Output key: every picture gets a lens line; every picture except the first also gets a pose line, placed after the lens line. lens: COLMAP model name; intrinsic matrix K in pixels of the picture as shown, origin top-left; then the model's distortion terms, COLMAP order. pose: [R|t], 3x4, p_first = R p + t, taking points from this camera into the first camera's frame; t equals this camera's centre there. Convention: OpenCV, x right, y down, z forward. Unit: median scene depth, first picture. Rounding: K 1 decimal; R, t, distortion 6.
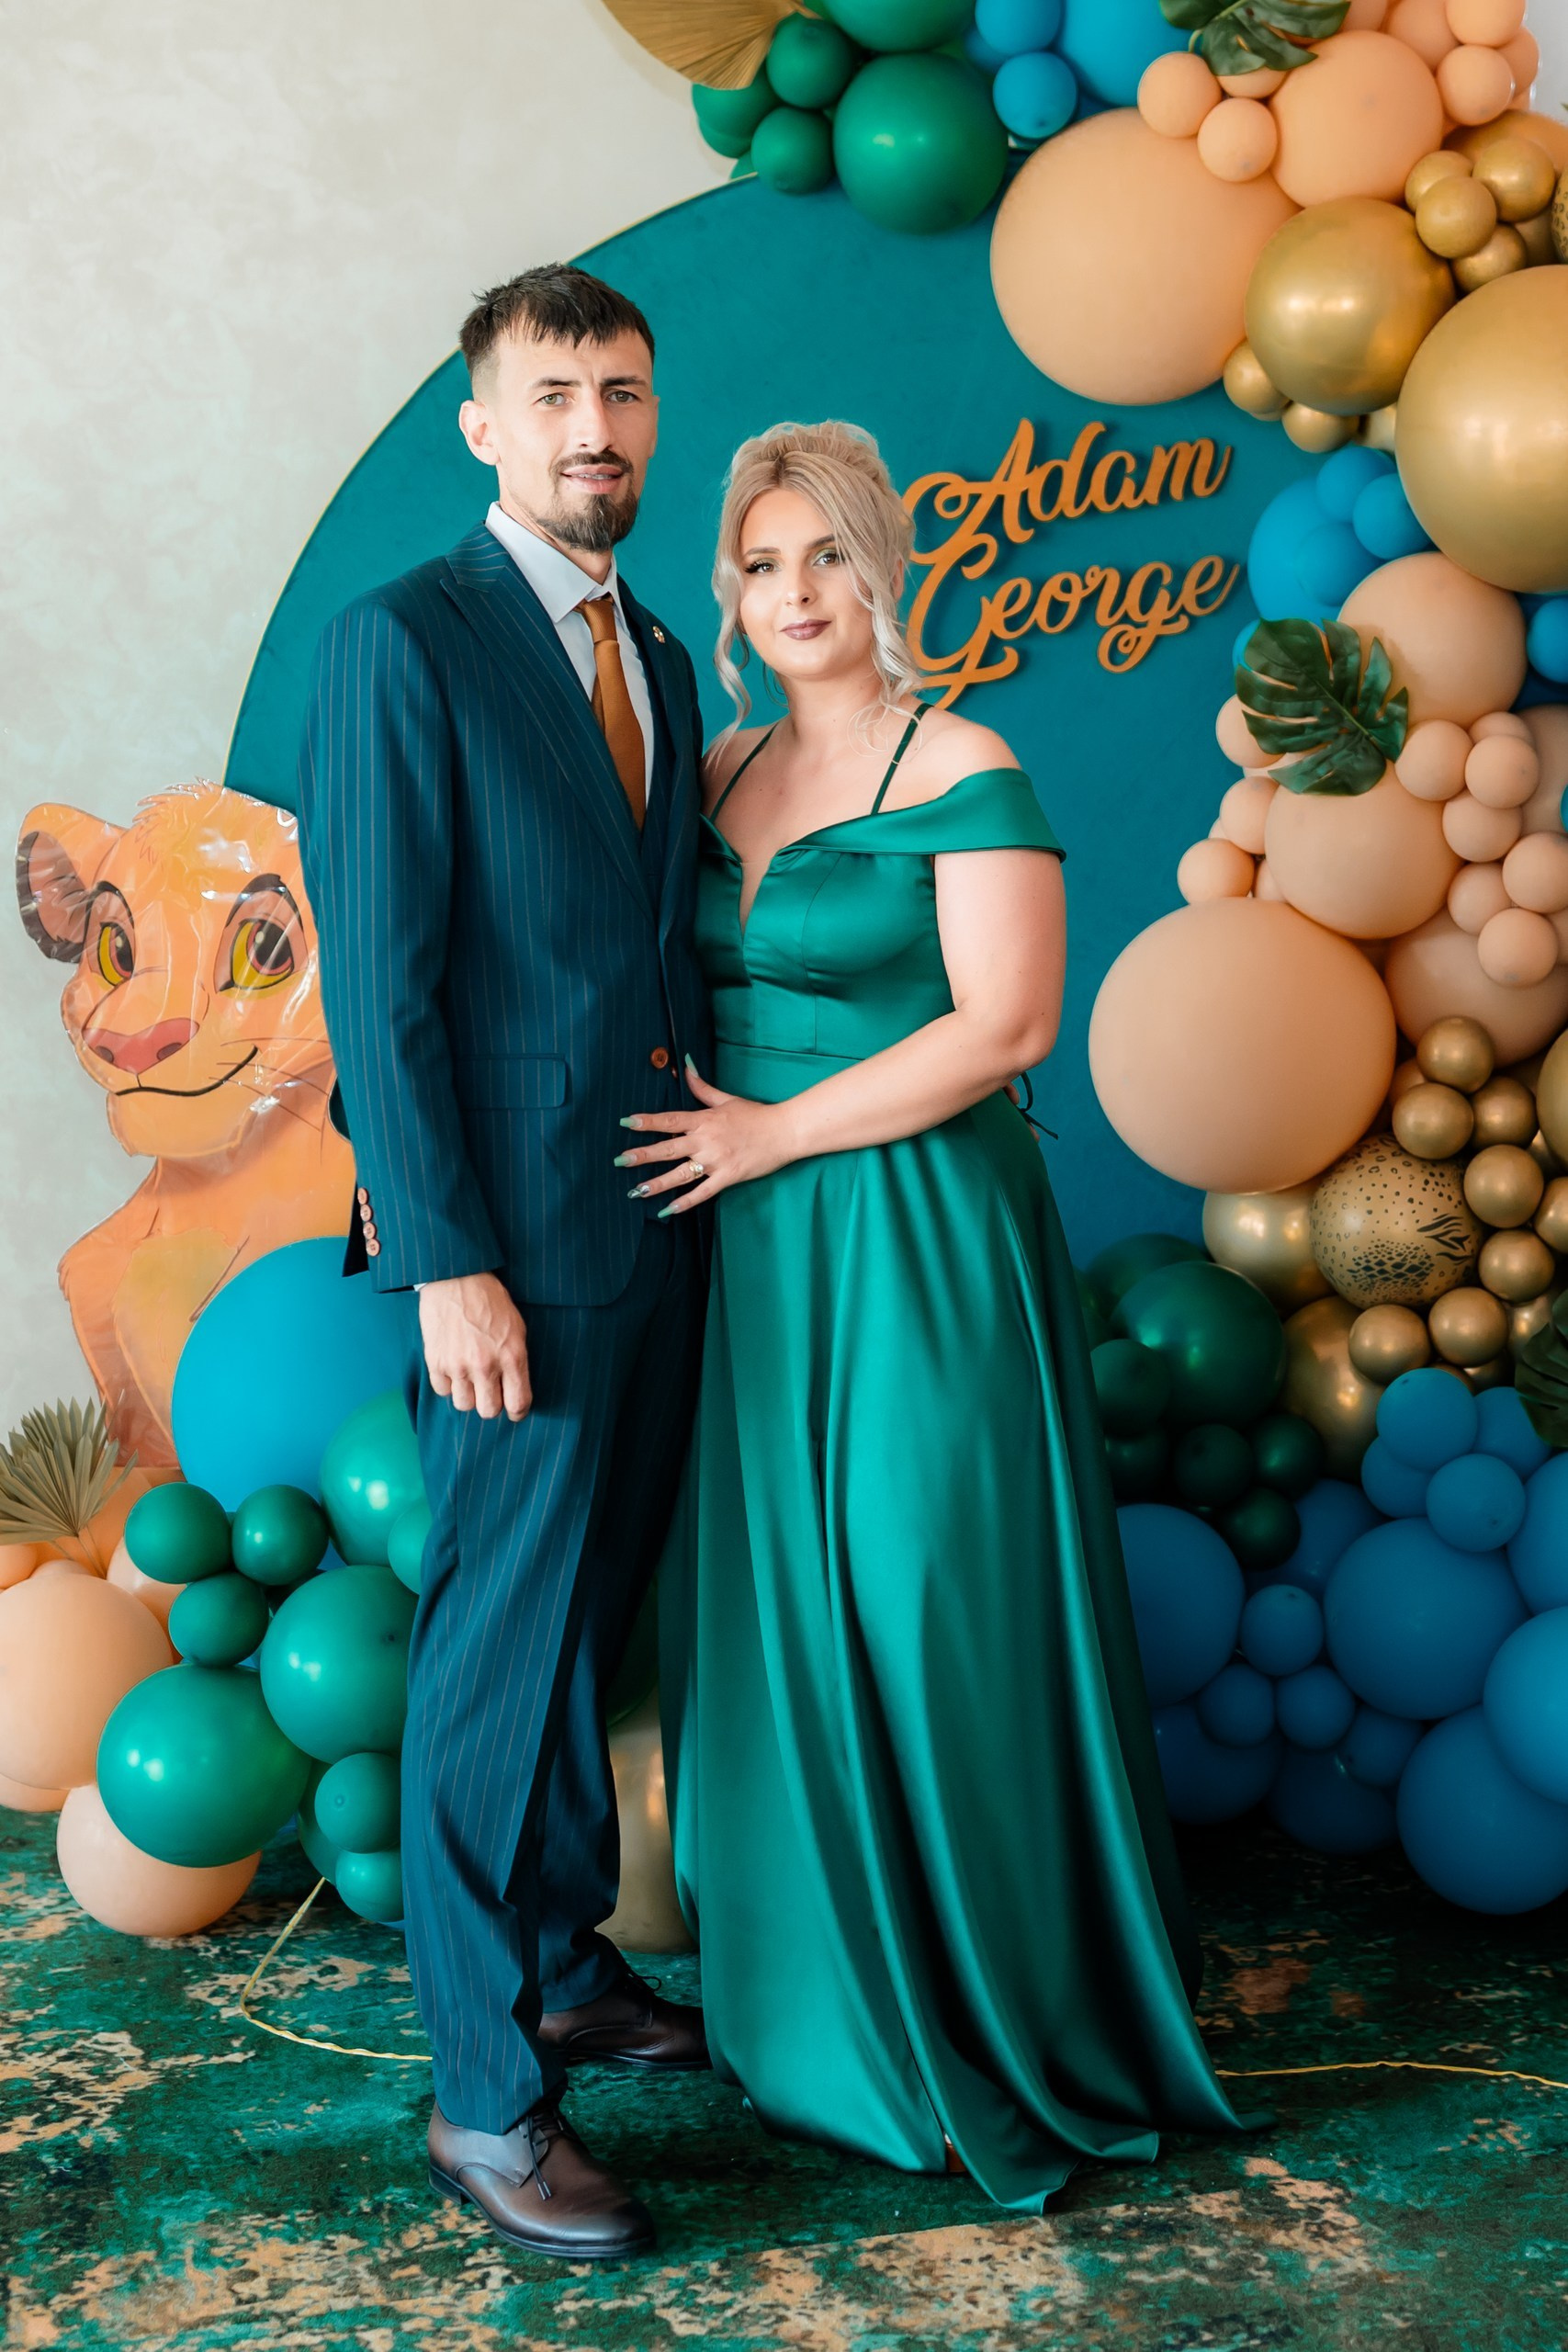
lens RADIAL K [[3255.7, 0, 859.6], [0, 3255.7, 1149.6], [0, 0, 1]] dist [-0.016398, 0.000000]
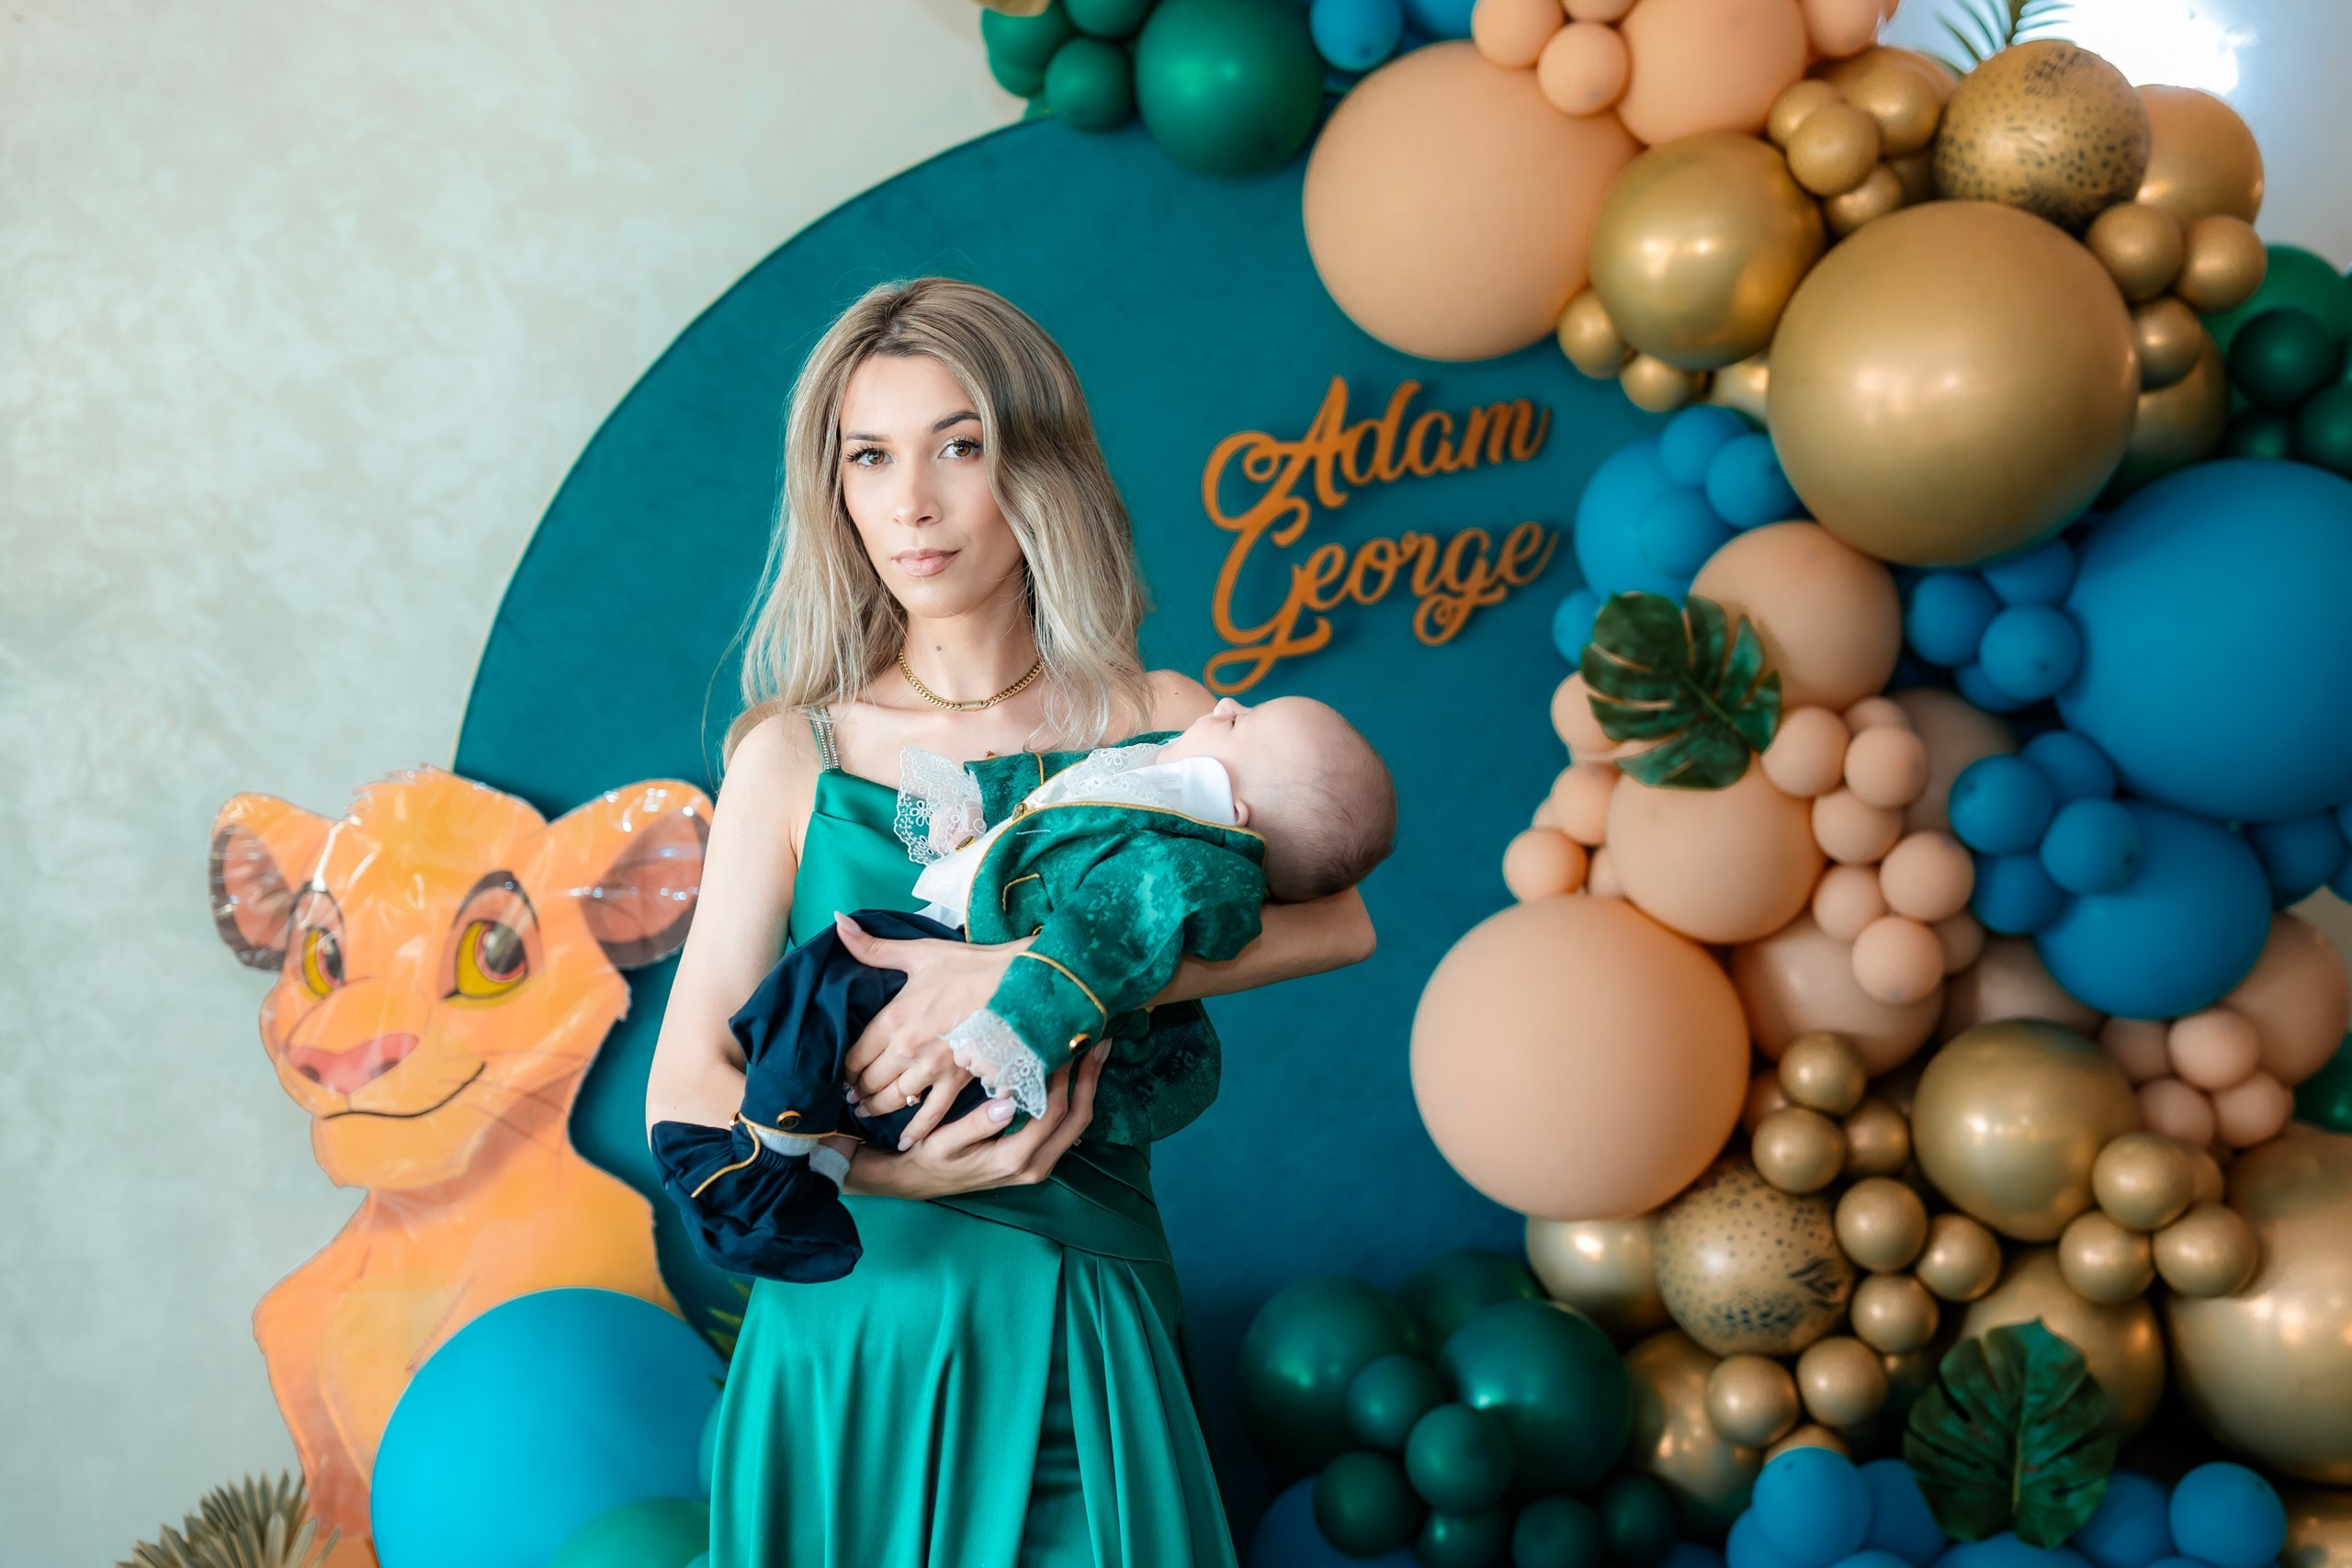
lens RADIAL K [[2342.9, 0, 1190.5], [0, 2342.9, 805.1], [0, 0, 1]] dist [-0.017291, 0.000000]
pose [[0.999657, 0.002106, 0.026122, -0.009215], [-0.000640, 0.998430, -0.056017, -0.067741], [-0.026199, 0.055981, 0.998088, 0.356861]]
